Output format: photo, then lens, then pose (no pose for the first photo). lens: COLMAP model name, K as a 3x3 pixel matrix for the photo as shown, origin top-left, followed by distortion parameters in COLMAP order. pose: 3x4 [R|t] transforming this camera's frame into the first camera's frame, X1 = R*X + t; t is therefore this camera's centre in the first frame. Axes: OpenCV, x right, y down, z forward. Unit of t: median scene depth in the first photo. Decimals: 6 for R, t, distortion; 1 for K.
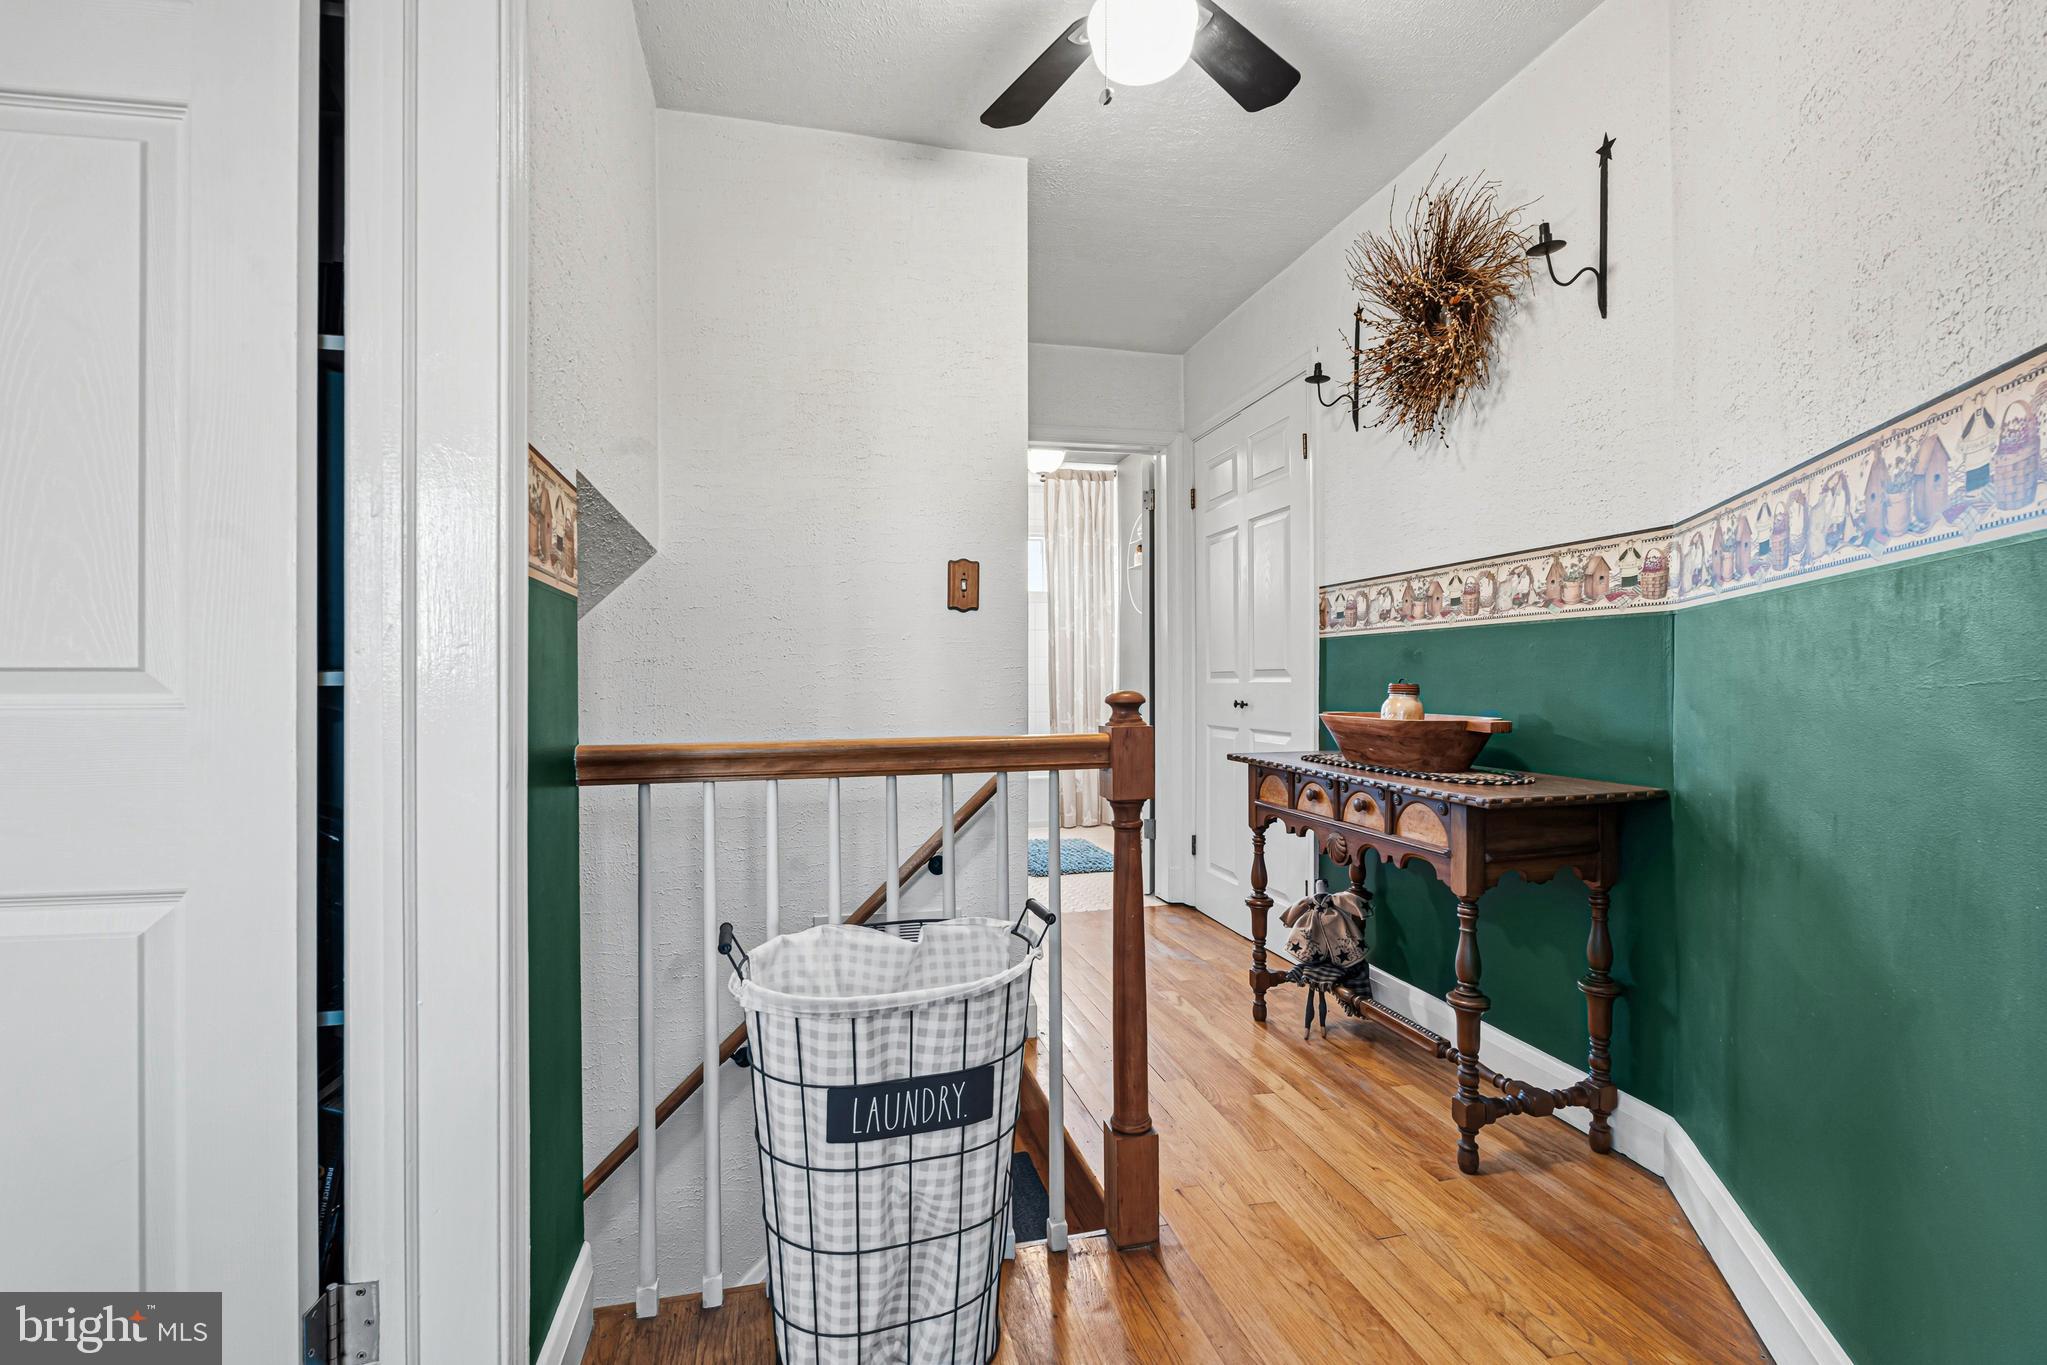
lens RADIAL K [[917.8, 0, 1025.1], [0, 917.8, 672.4], [0, 0, 1]] dist [-0.002272, -0.000099]
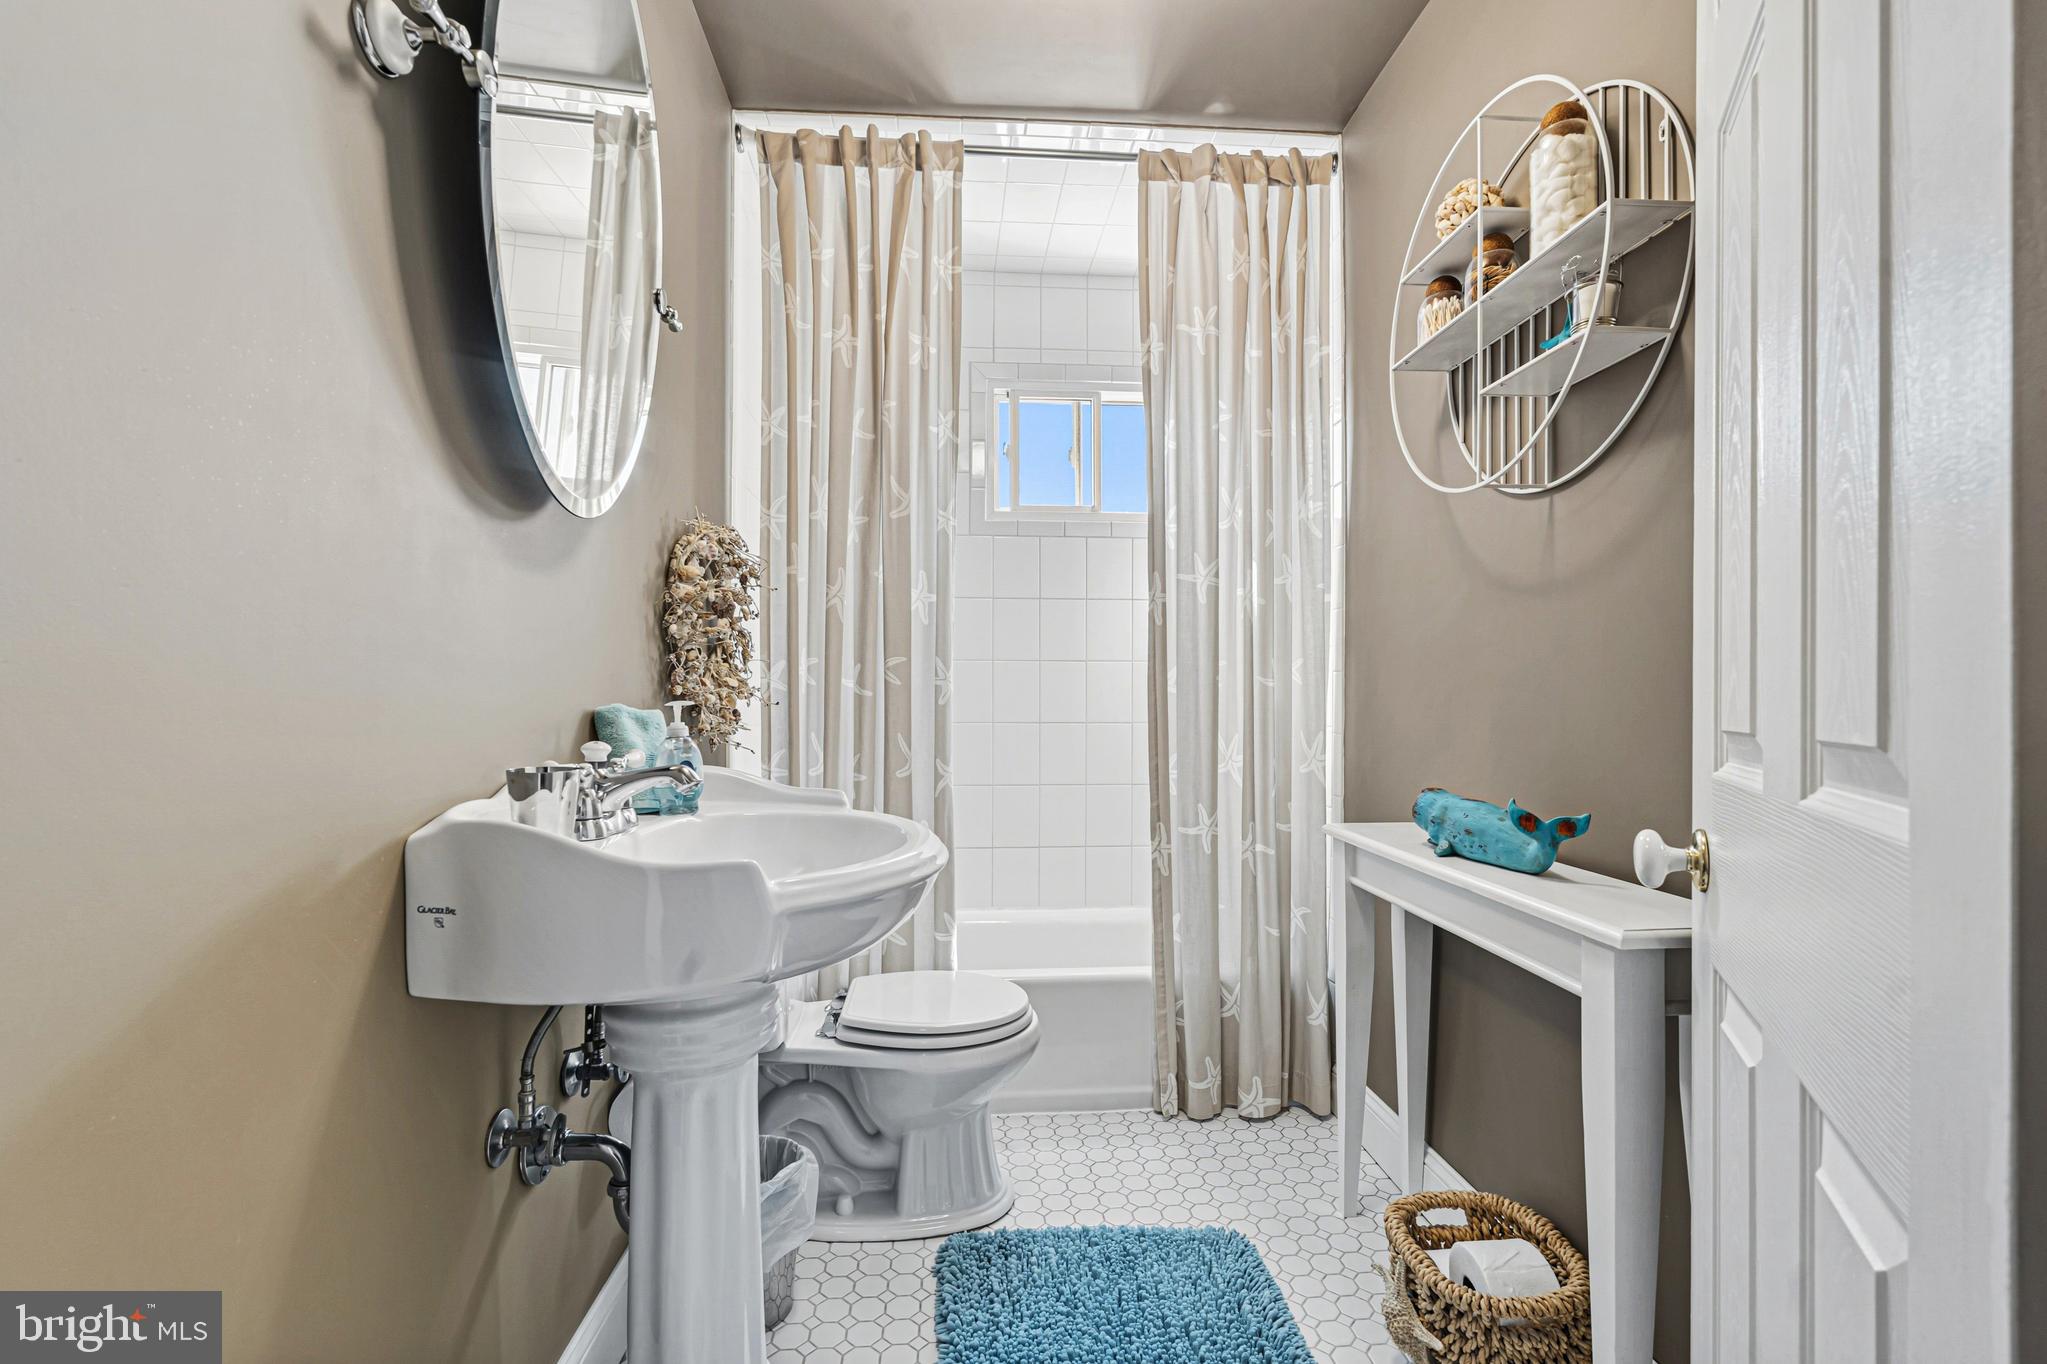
lens RADIAL K [[925.9, 0, 1031.2], [0, 925.9, 690.3], [0, 0, 1]] dist [0.000474, 0.000106]
pose [[0.982687, 0.005590, -0.185189, 0.059686], [-0.004988, 0.999981, 0.003716, -0.004856], [0.185206, -0.002728, 0.982696, 0.758878]]
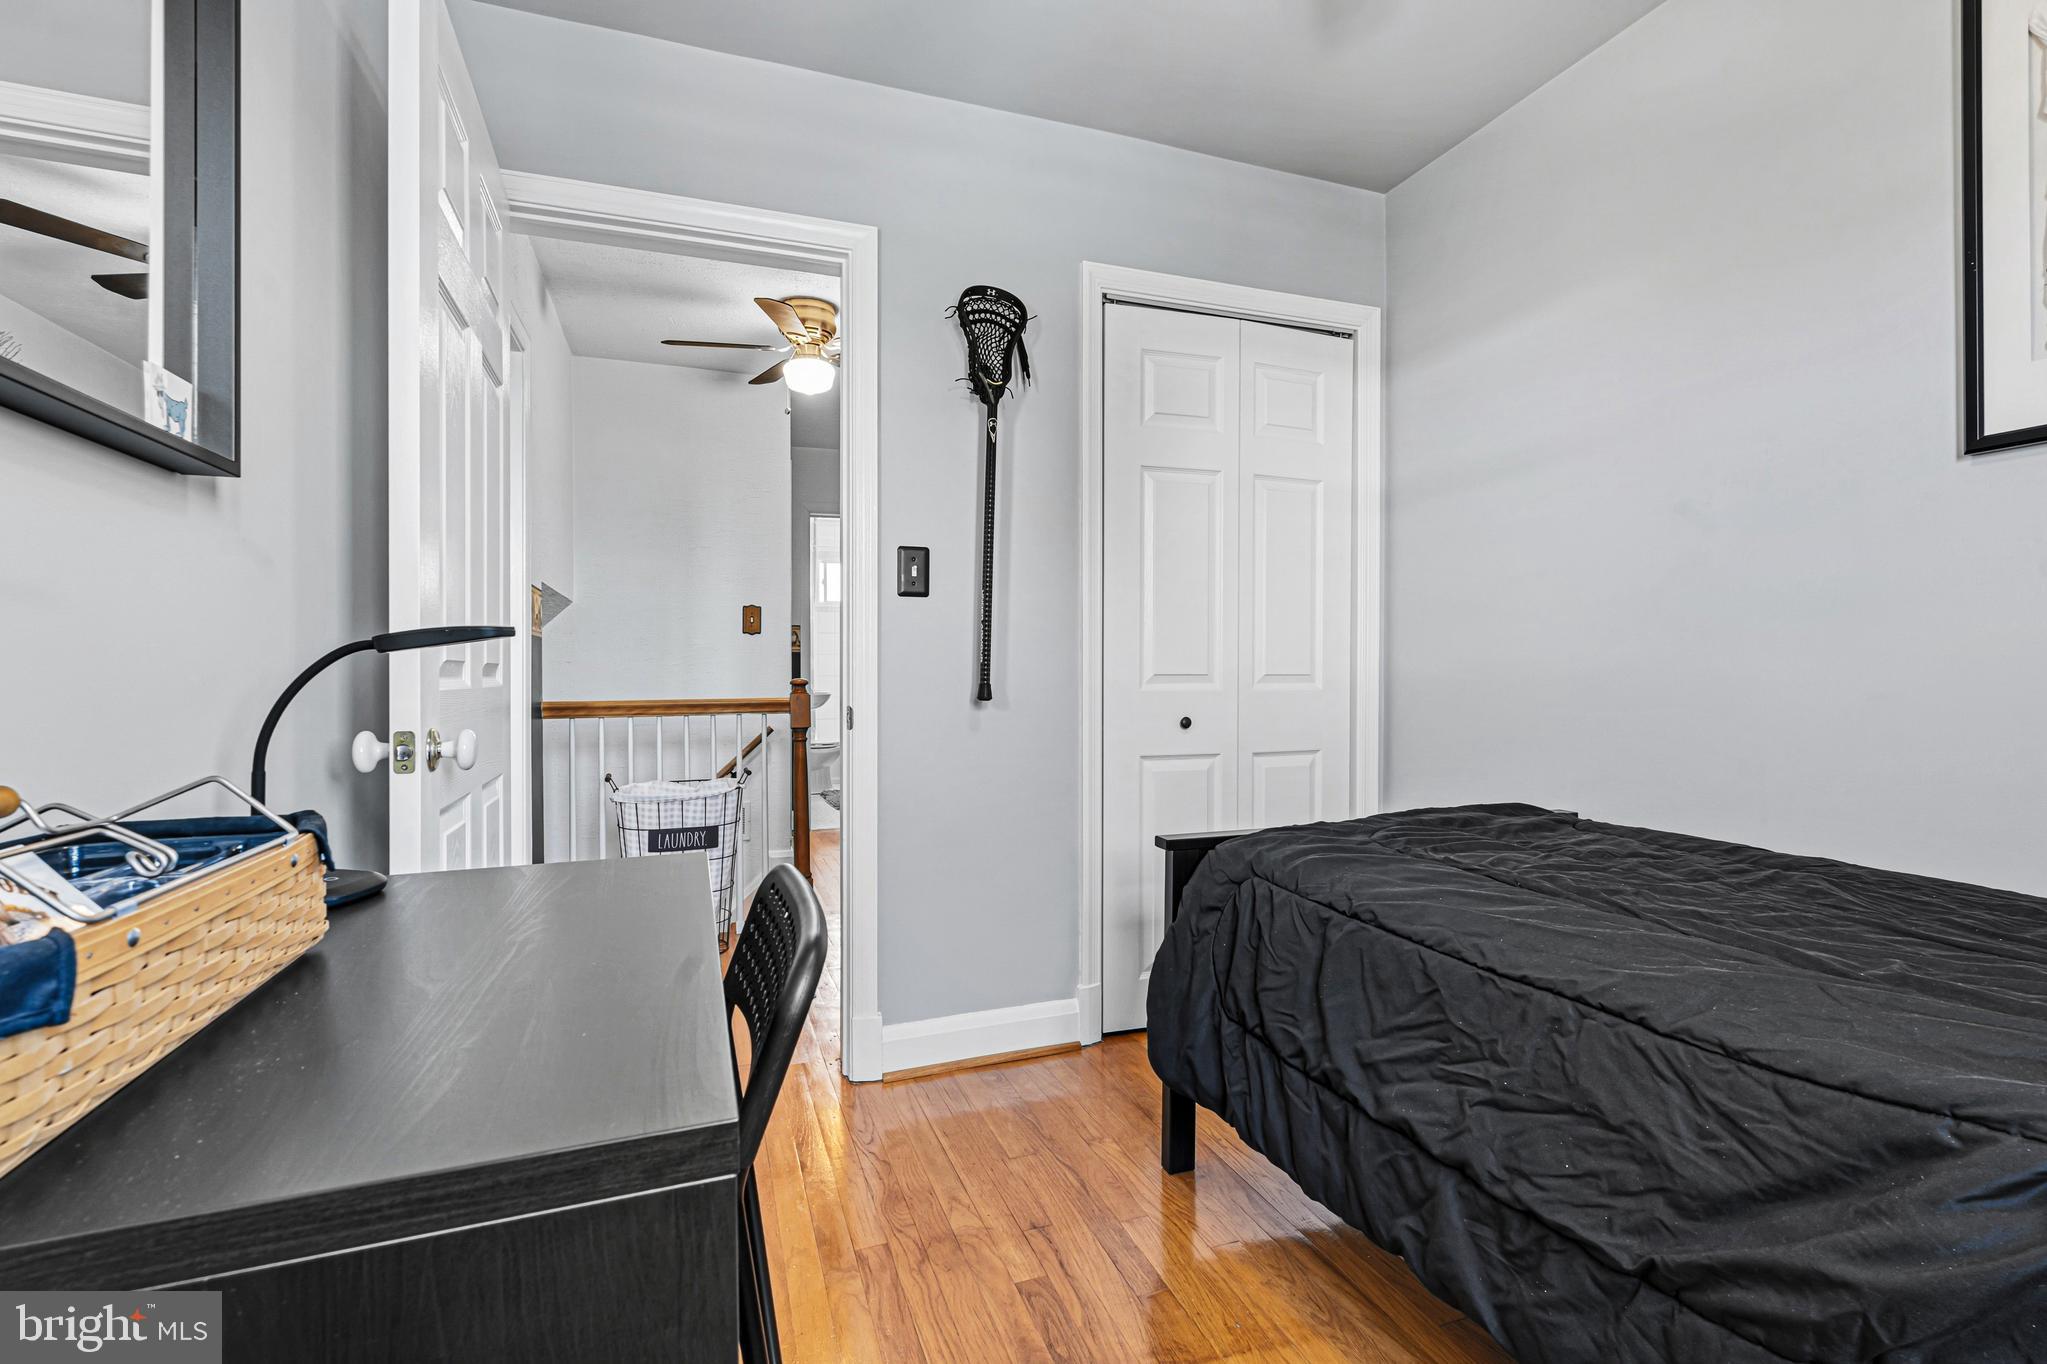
lens RADIAL K [[925.9, 0, 1021.3], [0, 925.9, 680.0], [0, 0, 1]] dist [0.000474, 0.000106]
pose [[0.996405, 0.002452, 0.084683, 0.563338], [-0.003663, 0.999893, 0.014153, -0.011209], [-0.084639, -0.014413, 0.996307, -1.555849]]
